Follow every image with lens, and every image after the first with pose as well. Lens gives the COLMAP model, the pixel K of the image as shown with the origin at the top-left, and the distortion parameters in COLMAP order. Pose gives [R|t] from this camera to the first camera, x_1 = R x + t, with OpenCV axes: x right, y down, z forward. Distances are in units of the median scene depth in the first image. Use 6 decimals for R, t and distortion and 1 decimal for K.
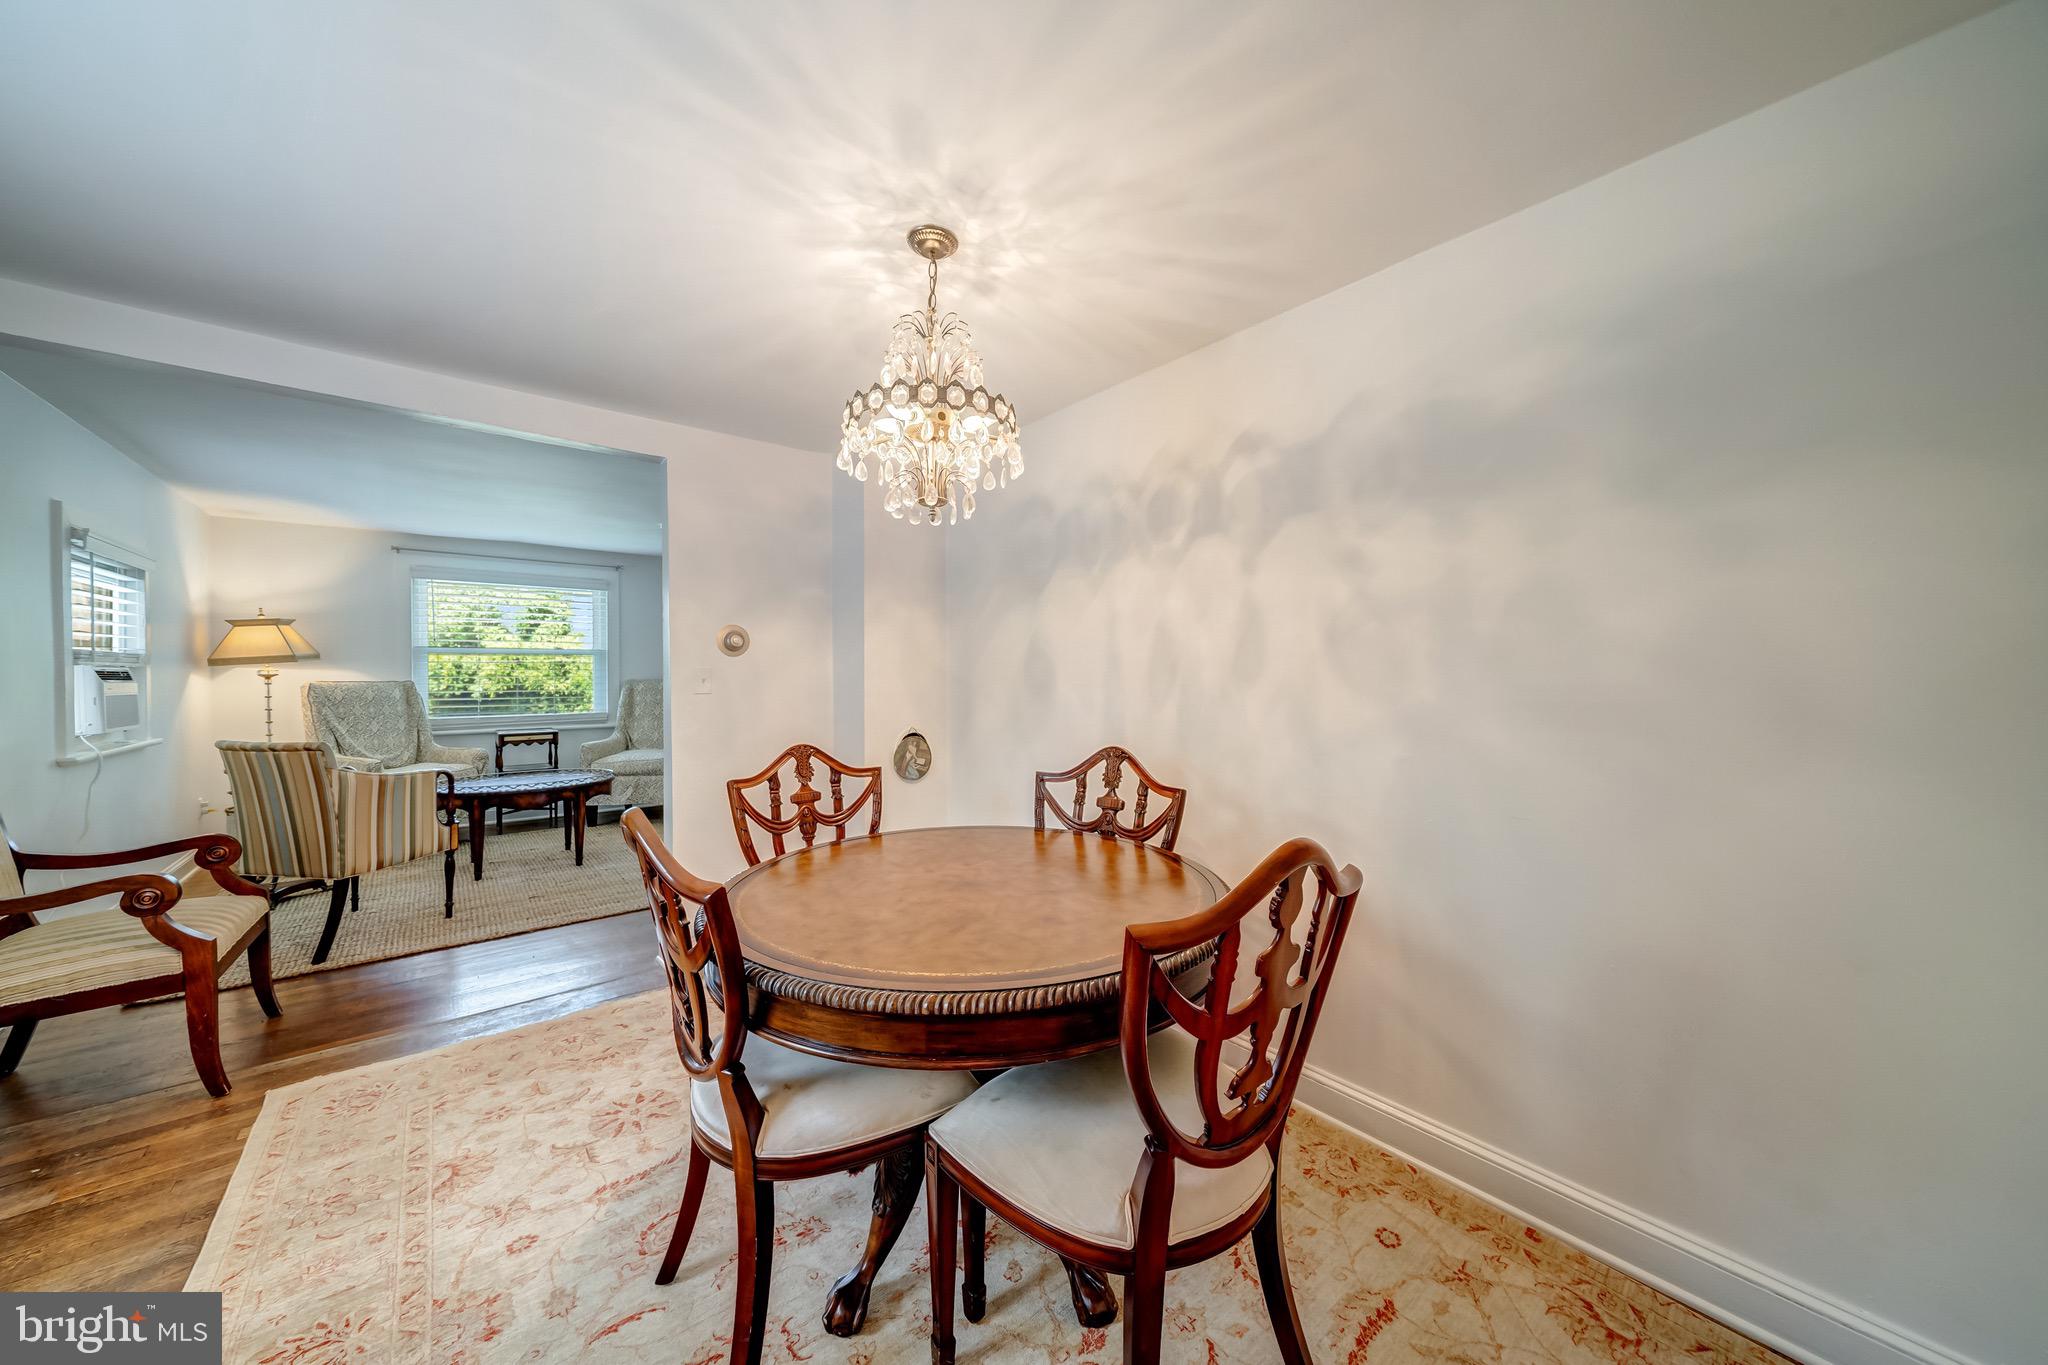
lens RADIAL K [[695.2, 0, 1021.5], [0, 695.2, 676.1], [0, 0, 1]] dist [-0.005658, 0.000065]
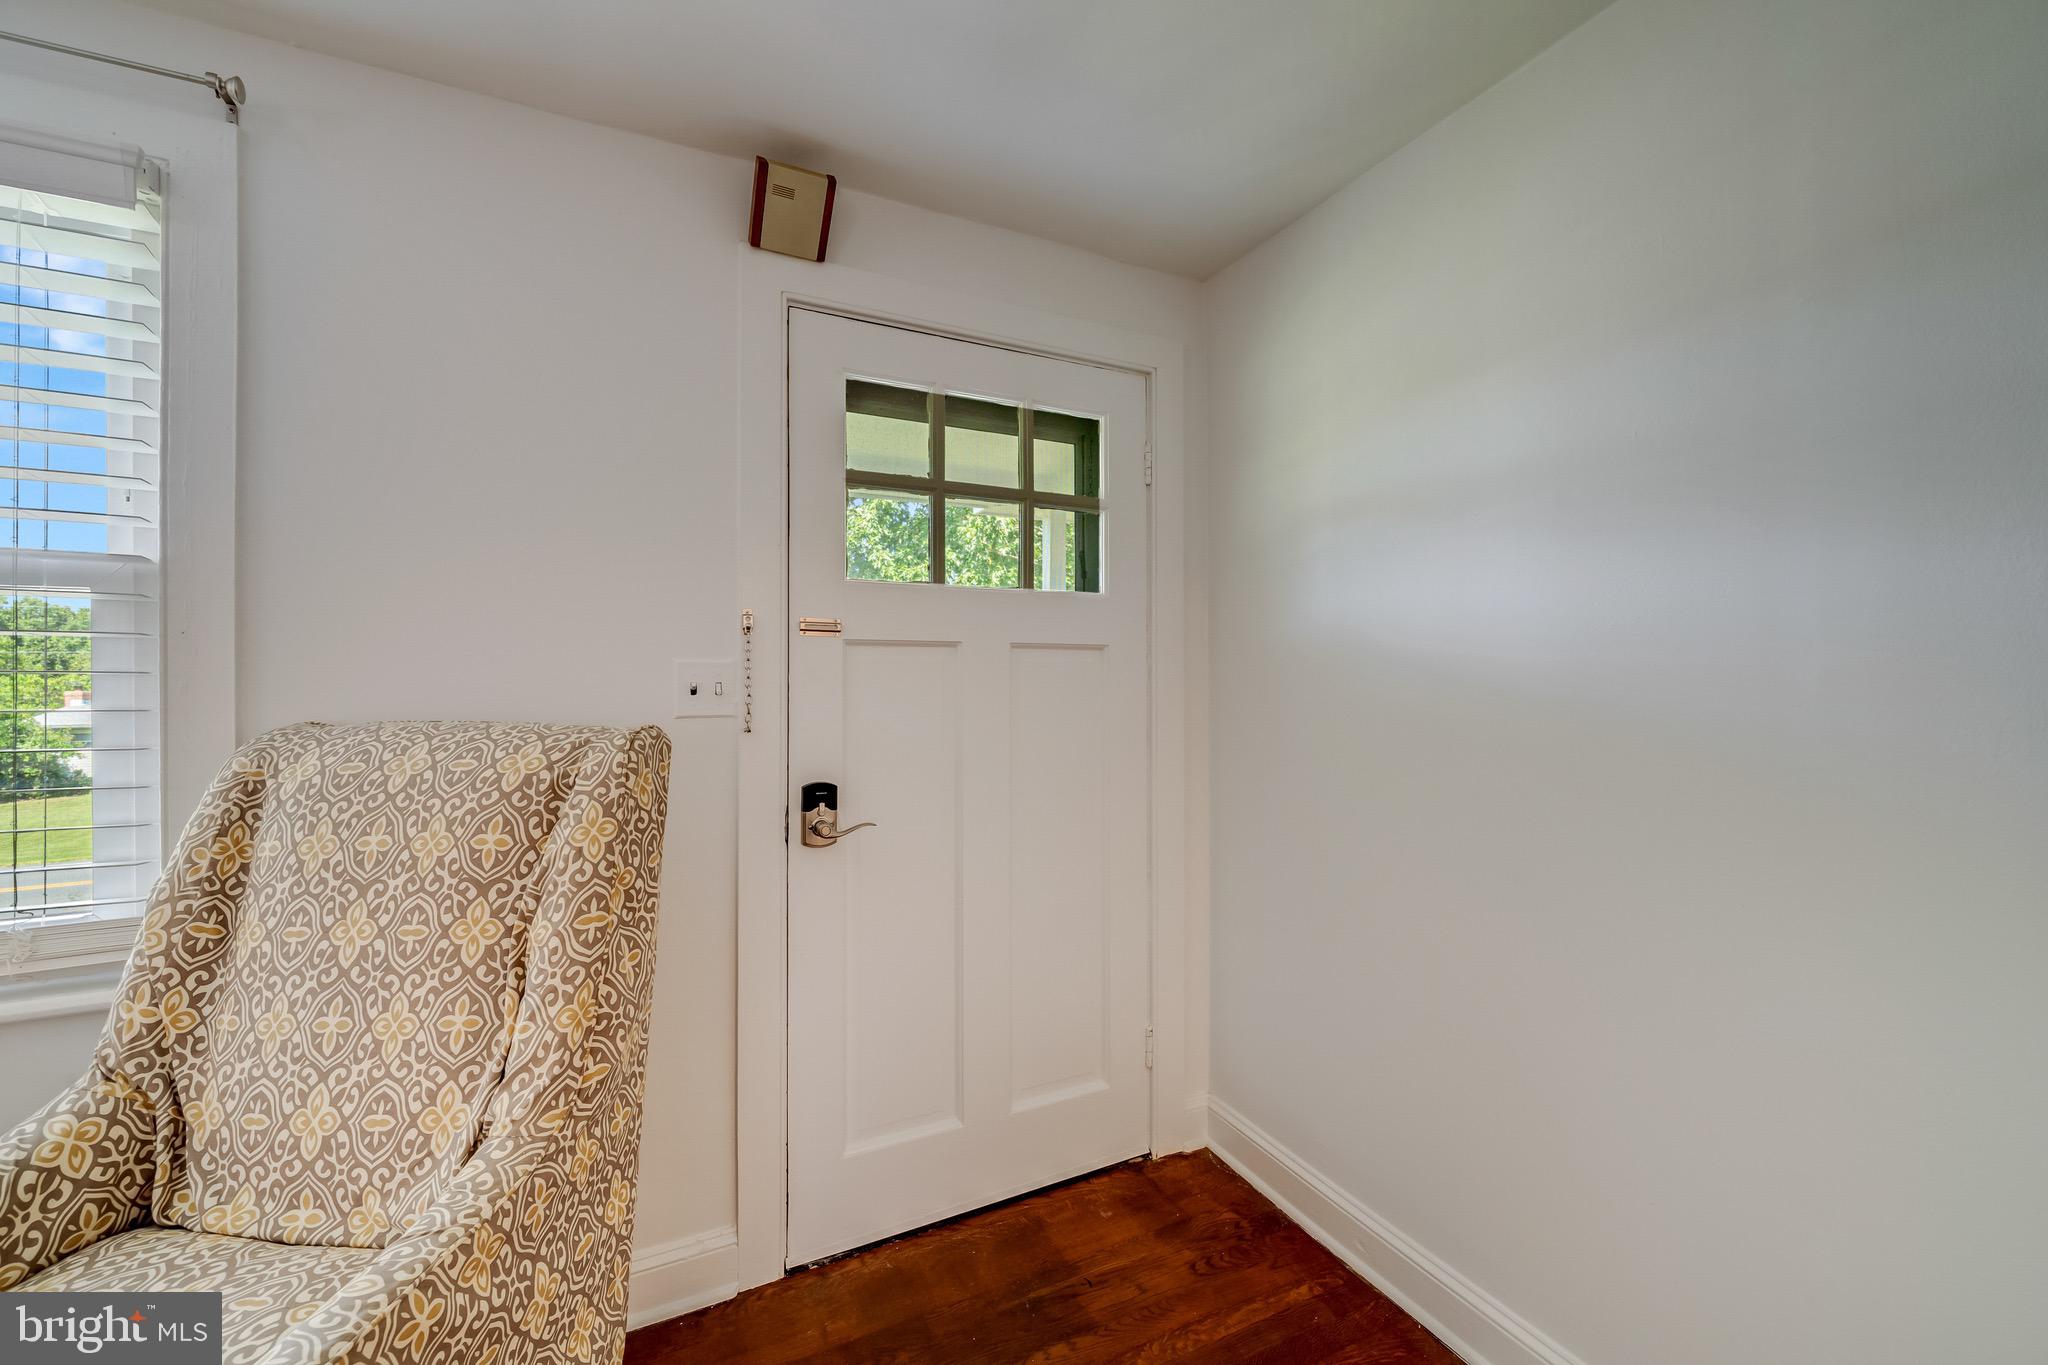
lens RADIAL K [[795.7, 0, 1012.1], [0, 795.7, 677.3], [0, 0, 1]] dist [-0.002316, -0.000199]
pose [[0.969477, 0.001130, -0.245179, -0.695130], [-0.001165, 0.999999, 0.000002, -0.013148], [0.245179, 0.000284, 0.969478, 1.761635]]
